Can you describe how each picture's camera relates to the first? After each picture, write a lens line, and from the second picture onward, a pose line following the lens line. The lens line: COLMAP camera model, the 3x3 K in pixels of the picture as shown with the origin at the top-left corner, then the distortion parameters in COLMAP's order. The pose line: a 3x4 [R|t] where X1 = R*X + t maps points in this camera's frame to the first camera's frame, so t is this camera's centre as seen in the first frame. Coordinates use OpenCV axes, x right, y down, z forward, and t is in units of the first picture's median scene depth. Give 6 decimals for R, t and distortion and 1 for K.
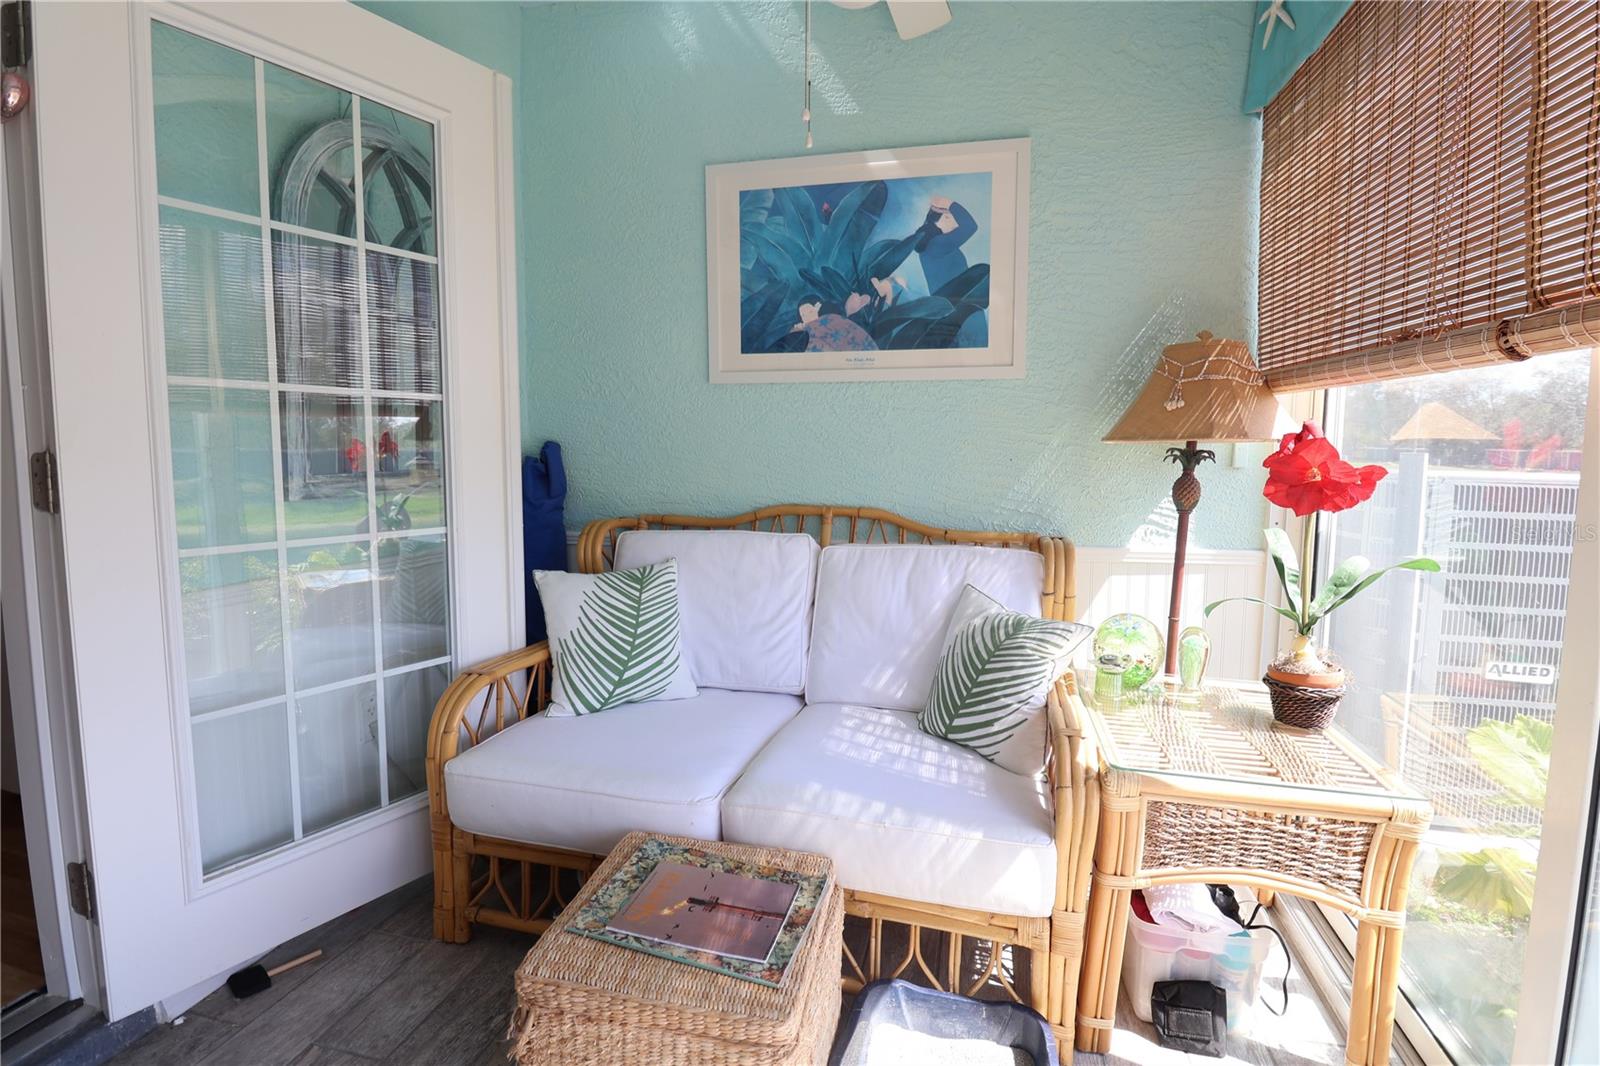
lens RADIAL K [[747.9, 0, 817.9], [0, 747.9, 518.9], [0, 0, 1]] dist [0.001447, -0.014091]
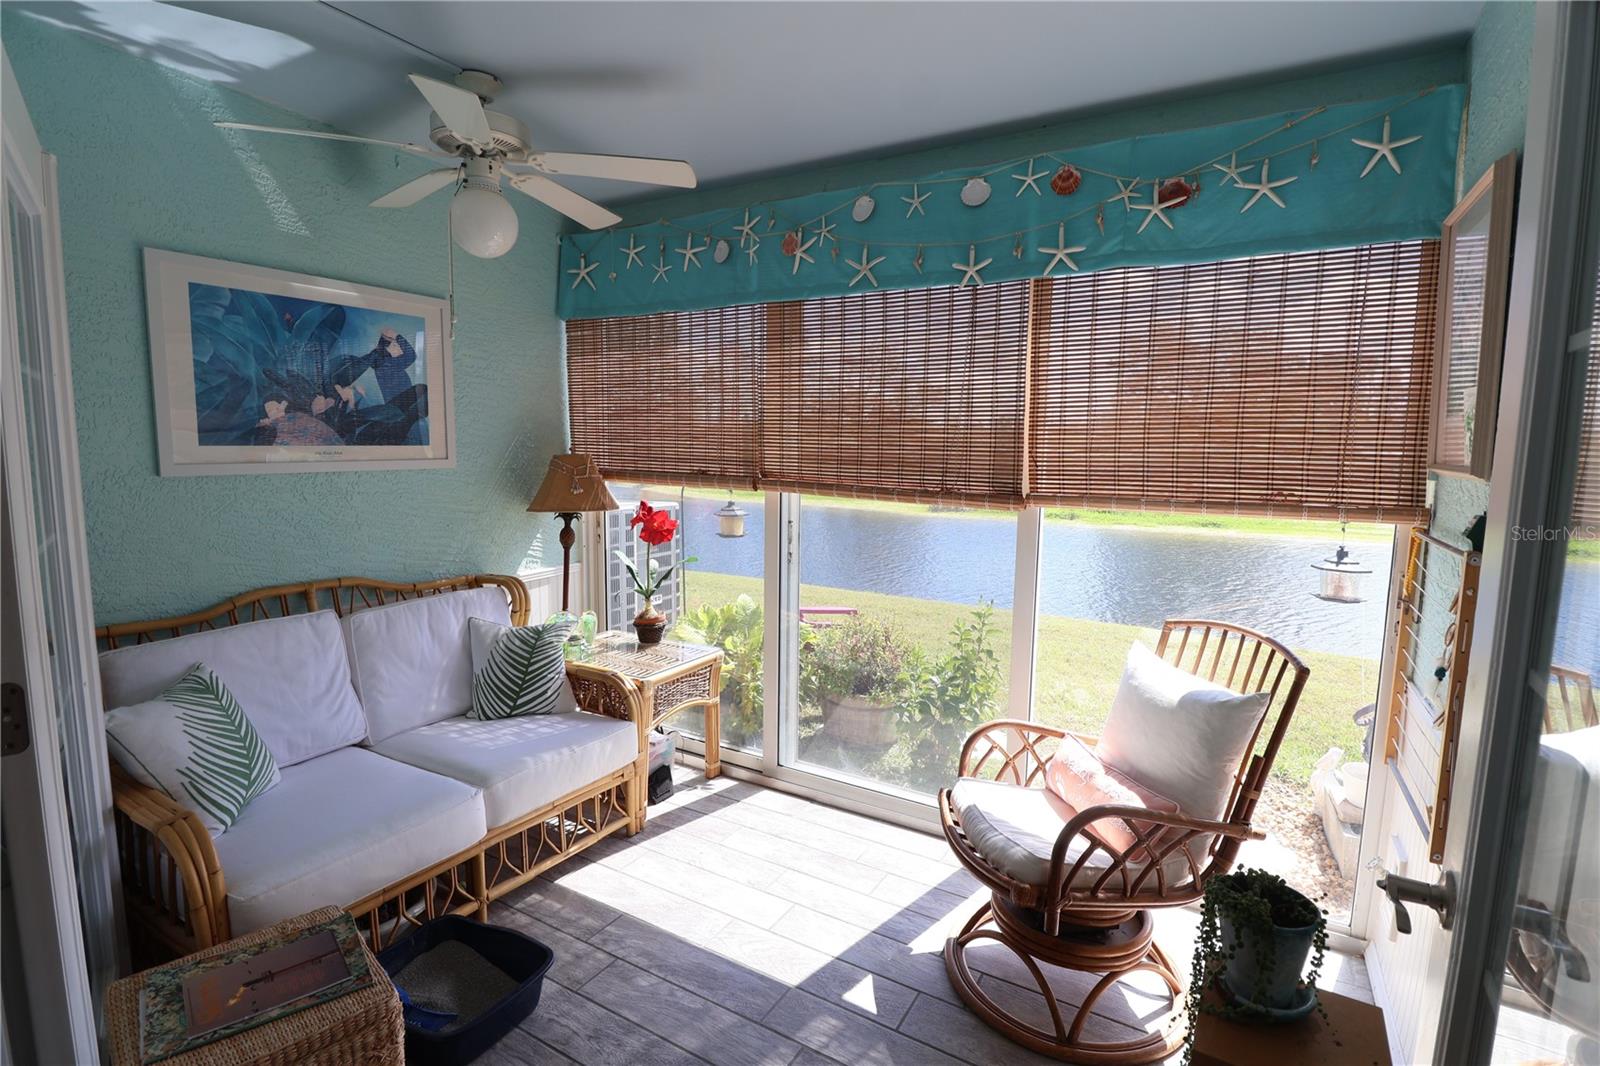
lens RADIAL K [[747.2, 0, 816.8], [0, 747.2, 524.8], [0, 0, 1]] dist [0.000450, -0.013567]
pose [[0.285374, -0.108311, 0.952277, -0.881041], [0.080626, 0.992785, 0.088757, -0.150309], [-0.955019, 0.051450, 0.292047, -0.059469]]
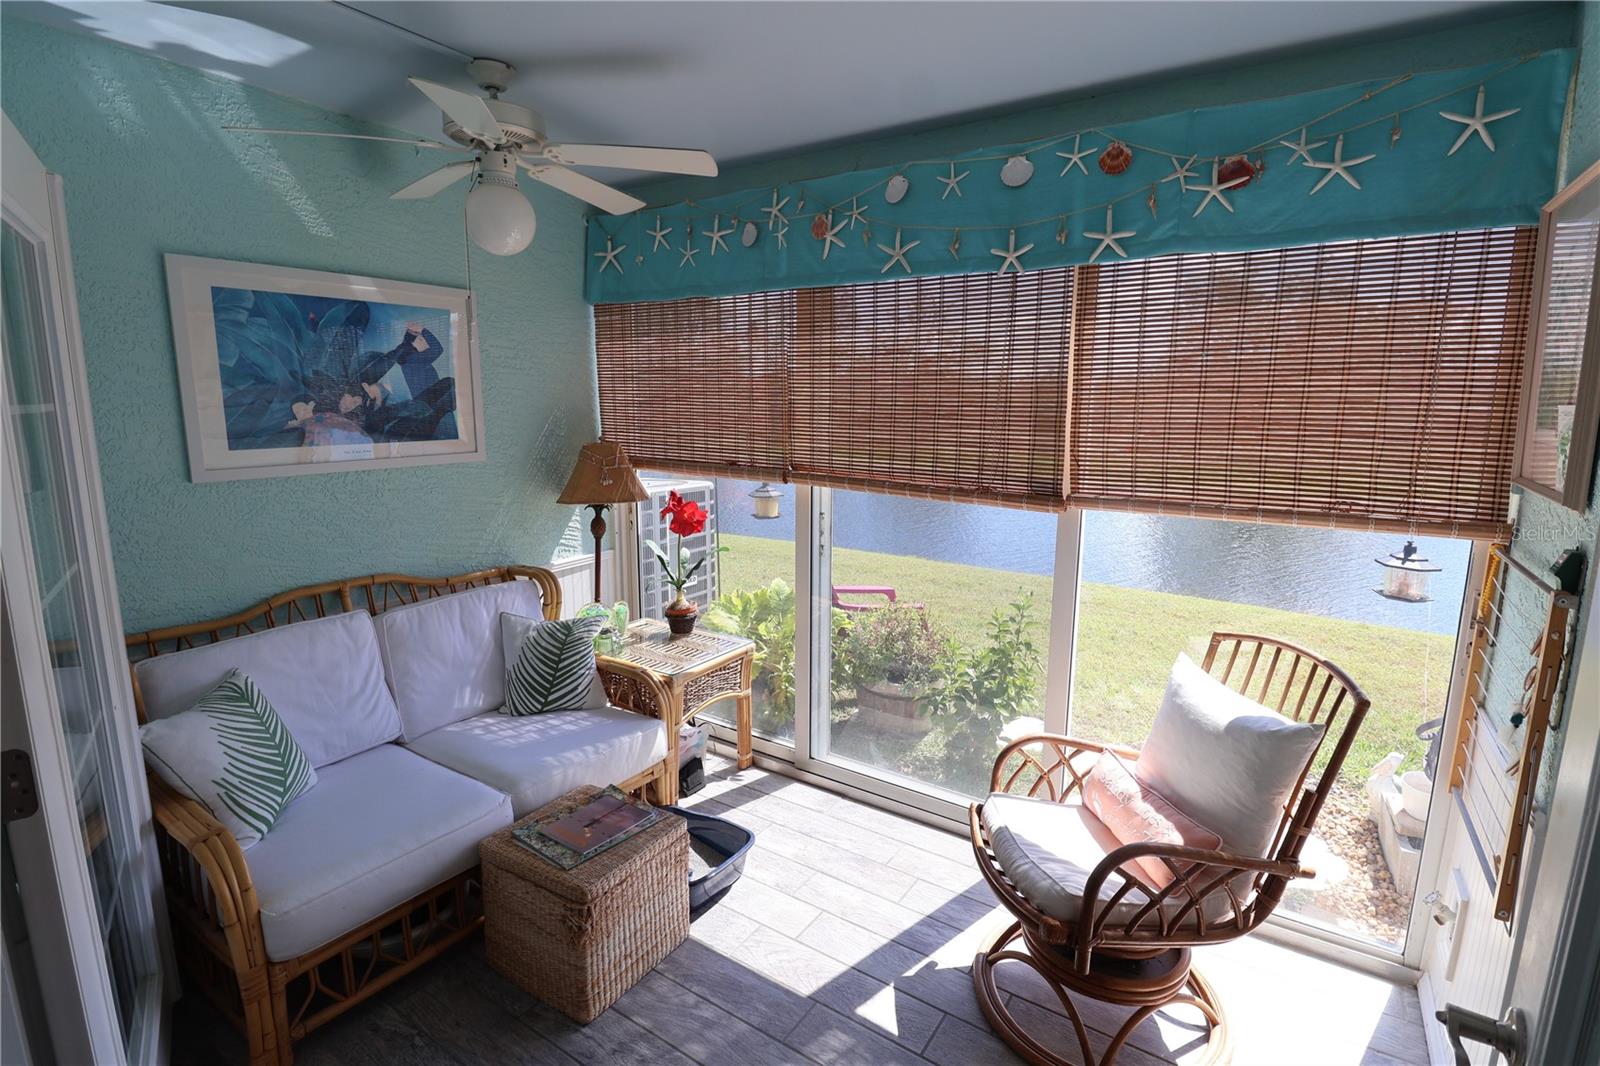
lens RADIAL K [[747.9, 0, 817.9], [0, 747.9, 518.9], [0, 0, 1]] dist [0.001447, -0.014091]
pose [[0.338933, -0.156196, 0.927754, -0.830337], [0.086254, 0.987128, 0.134681, -0.213625], [-0.936848, 0.034375, 0.348043, -0.072296]]
